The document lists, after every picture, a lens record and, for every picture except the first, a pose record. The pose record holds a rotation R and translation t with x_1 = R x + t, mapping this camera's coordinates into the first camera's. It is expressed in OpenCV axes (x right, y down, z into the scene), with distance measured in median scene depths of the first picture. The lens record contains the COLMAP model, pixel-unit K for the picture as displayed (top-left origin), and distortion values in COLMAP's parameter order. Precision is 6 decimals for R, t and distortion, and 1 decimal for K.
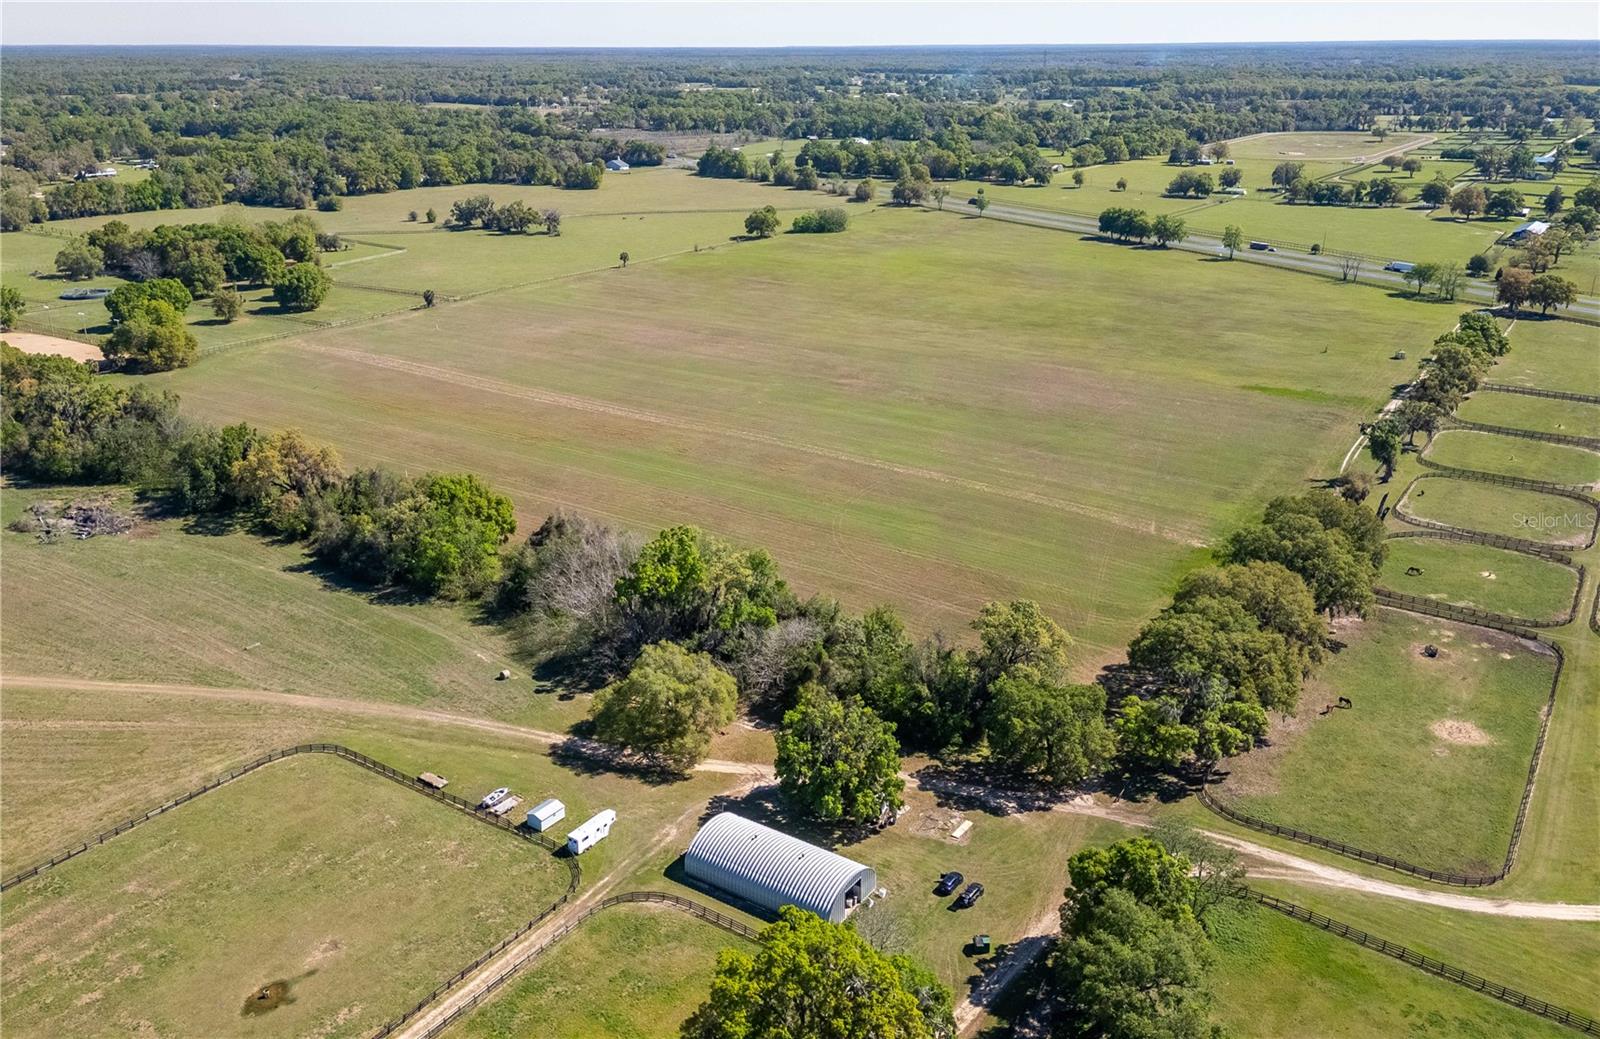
lens RADIAL K [[1315.6, 0, 783.2], [0, 1315.6, 516.4], [0, 0, 1]] dist [0.079087, -0.079285]
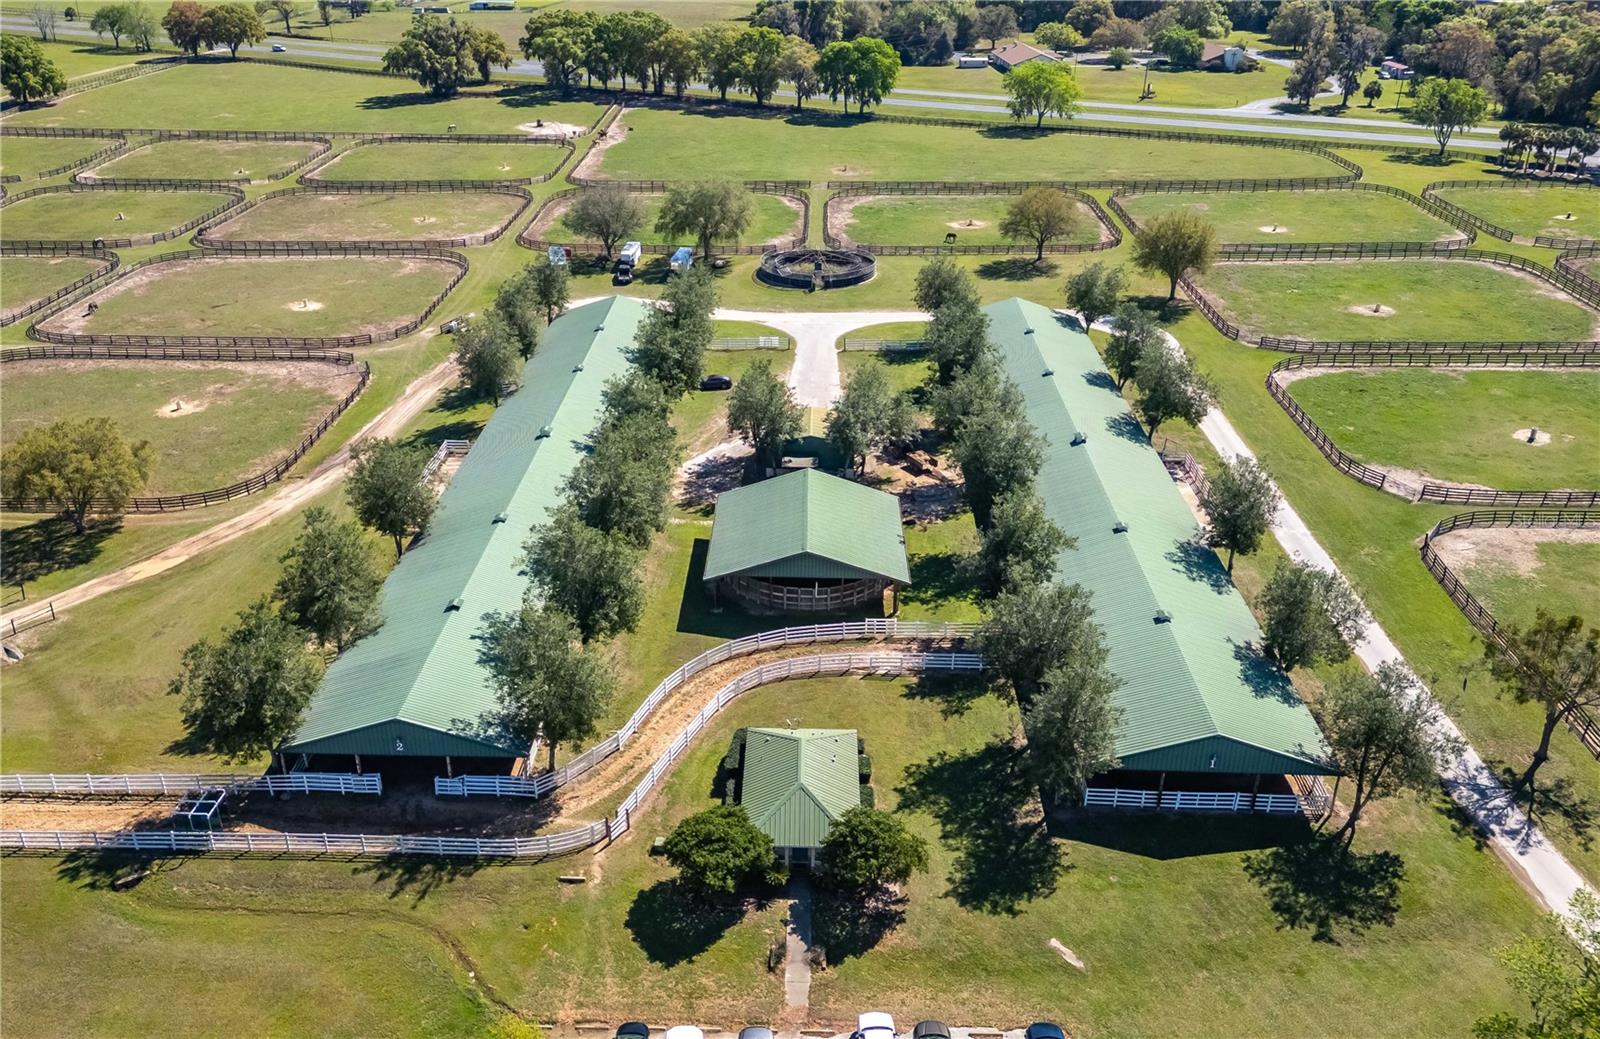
lens RADIAL K [[1315.6, 0, 783.2], [0, 1315.6, 516.4], [0, 0, 1]] dist [0.079087, -0.079285]
pose [[0.845910, -0.224958, 0.483559, 0.239559], [0.175571, 0.973610, 0.145802, 0.035359], [-0.503598, -0.038437, 0.863083, 0.077603]]
